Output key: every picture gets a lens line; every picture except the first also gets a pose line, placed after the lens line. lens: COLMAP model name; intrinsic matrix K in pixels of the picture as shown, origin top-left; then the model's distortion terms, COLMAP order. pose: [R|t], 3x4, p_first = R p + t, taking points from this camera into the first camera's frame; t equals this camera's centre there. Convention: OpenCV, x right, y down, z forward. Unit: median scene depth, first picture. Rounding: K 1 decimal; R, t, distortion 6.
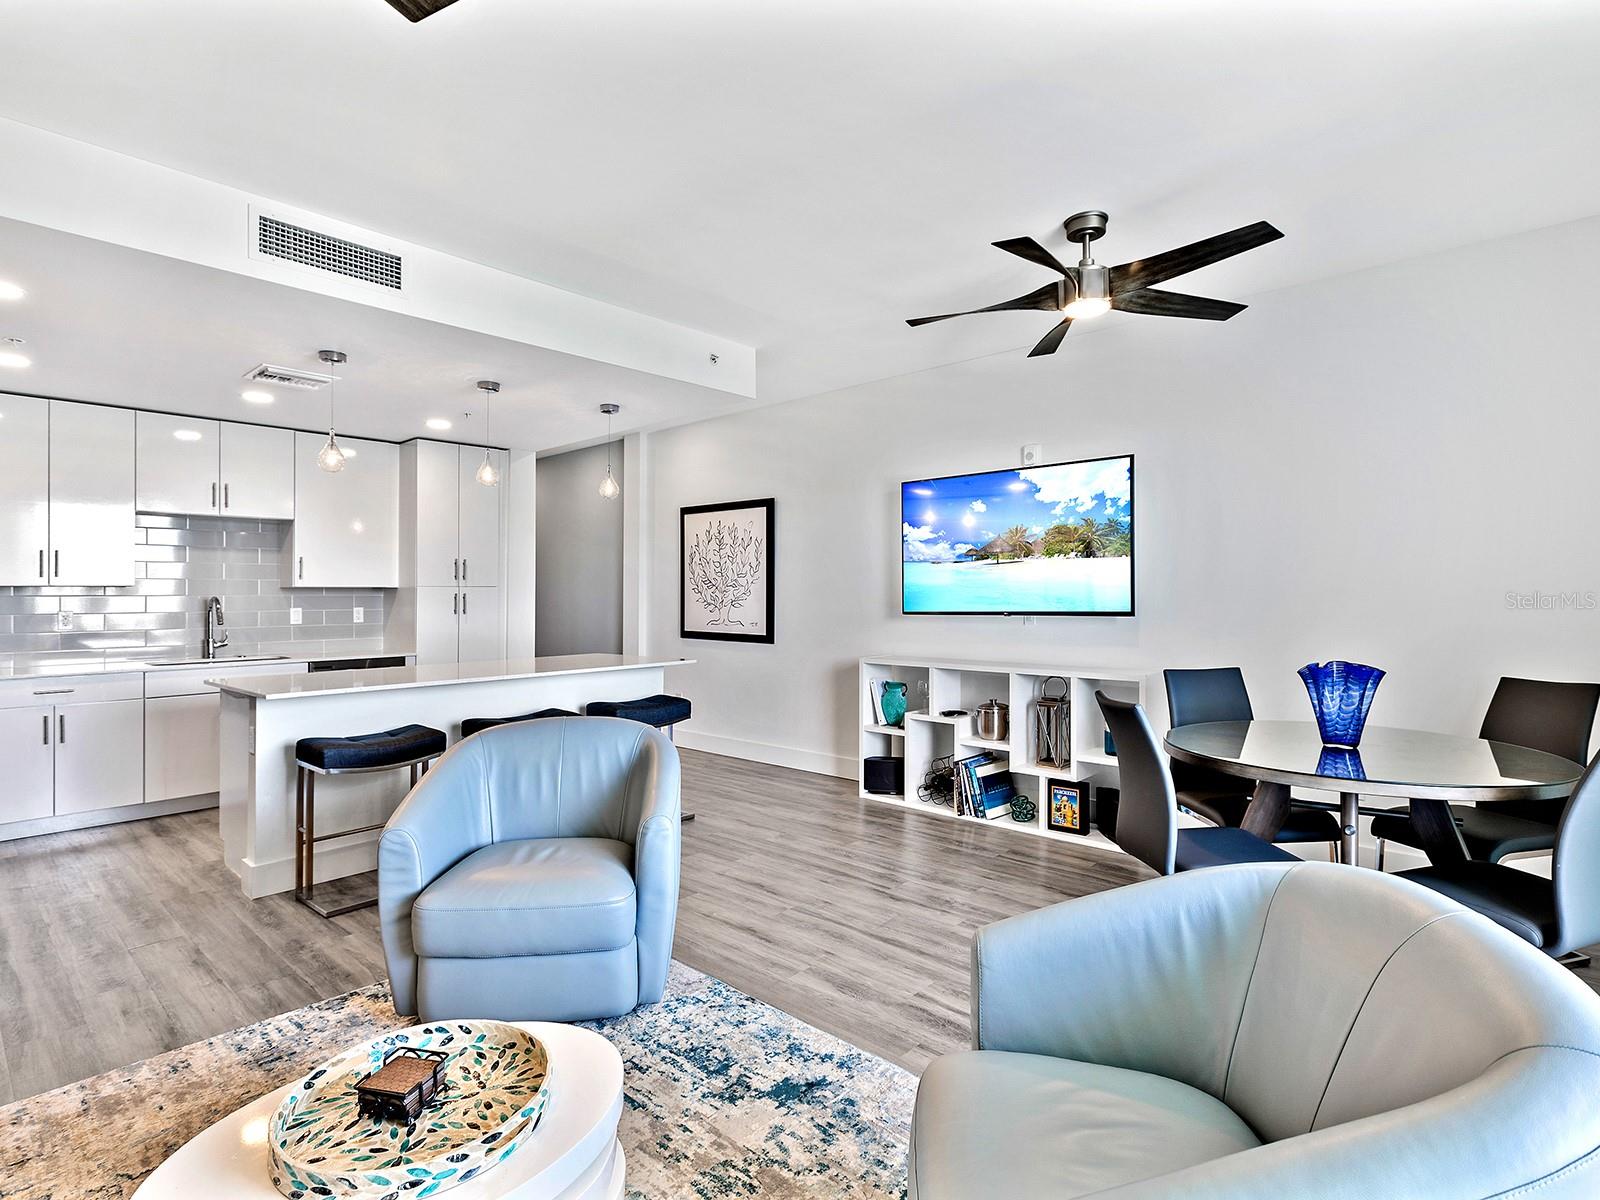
lens RADIAL K [[812.8, 0, 795.0], [0, 812.8, 602.2], [0, 0, 1]] dist [0.003791, 0.002123]
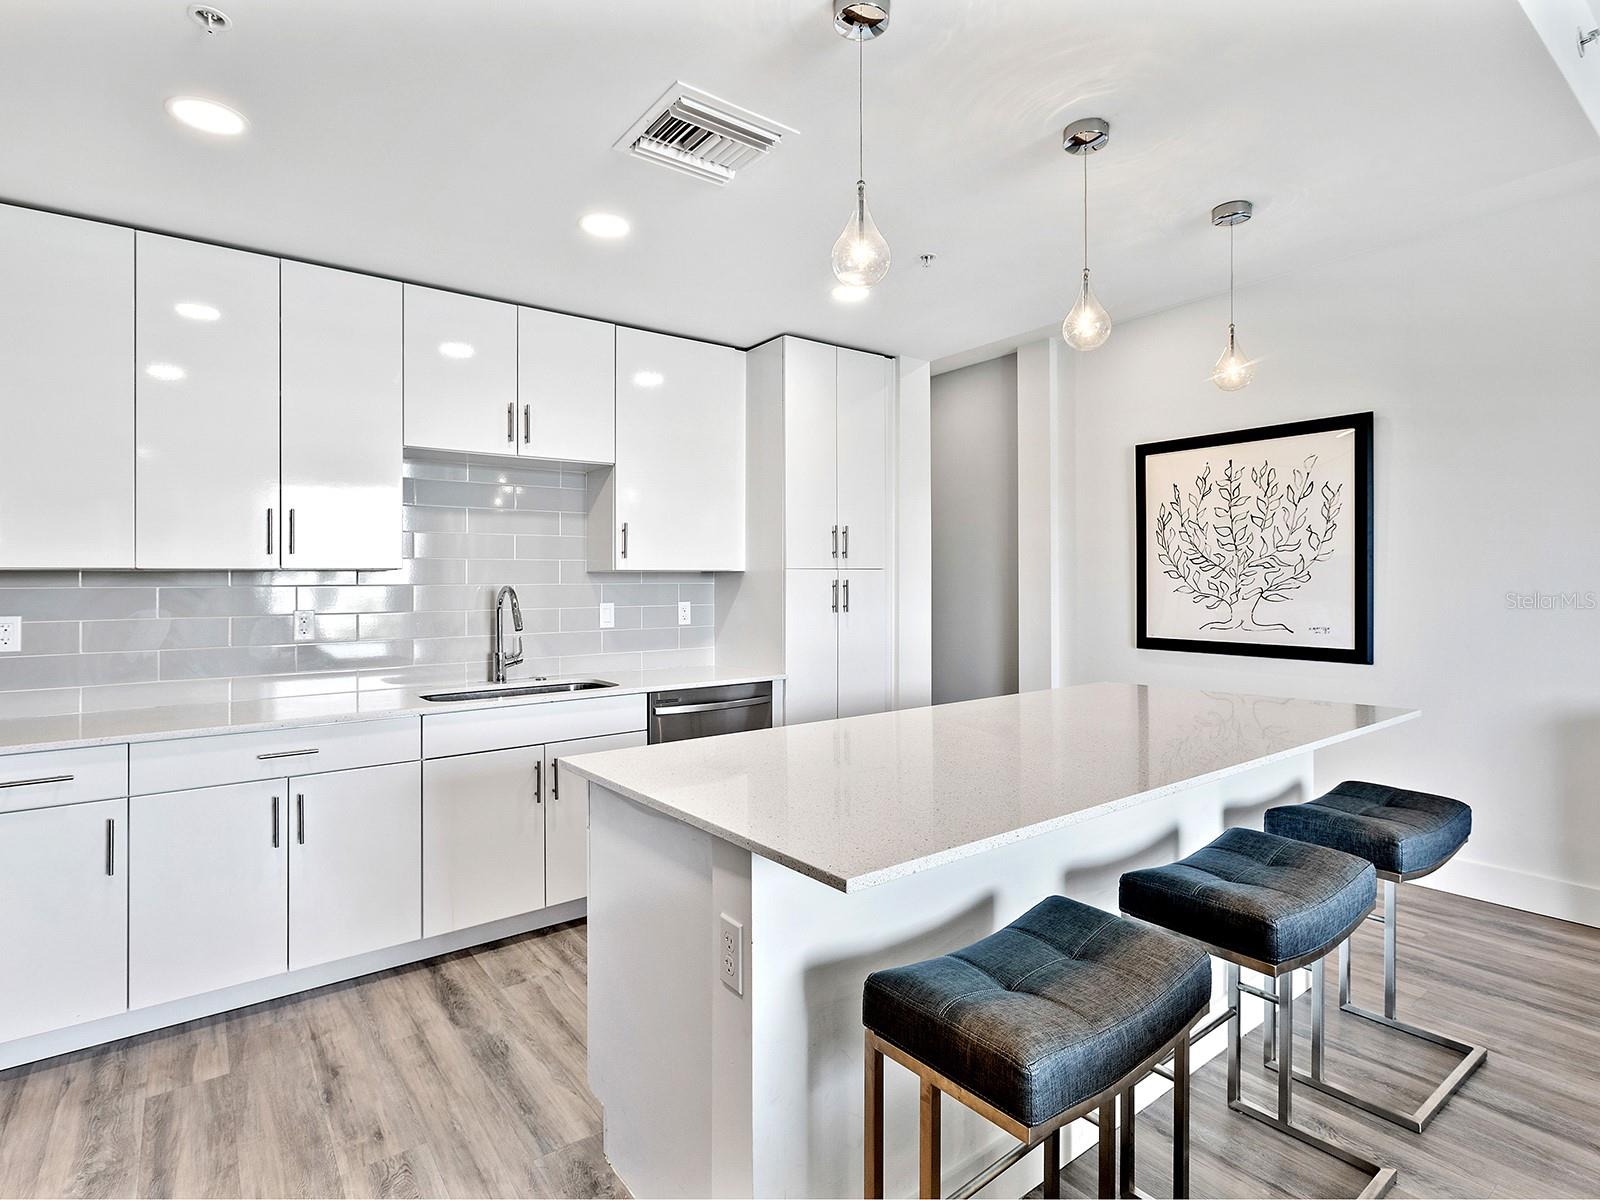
lens RADIAL K [[812.8, 0, 796.8], [0, 812.8, 588.3], [0, 0, 1]] dist [0.003791, 0.002123]
pose [[0.984120, -0.003029, -0.177479, -0.325485], [0.002183, 0.999985, -0.004959, -0.001042], [0.177491, 0.004493, 0.984112, 0.358417]]
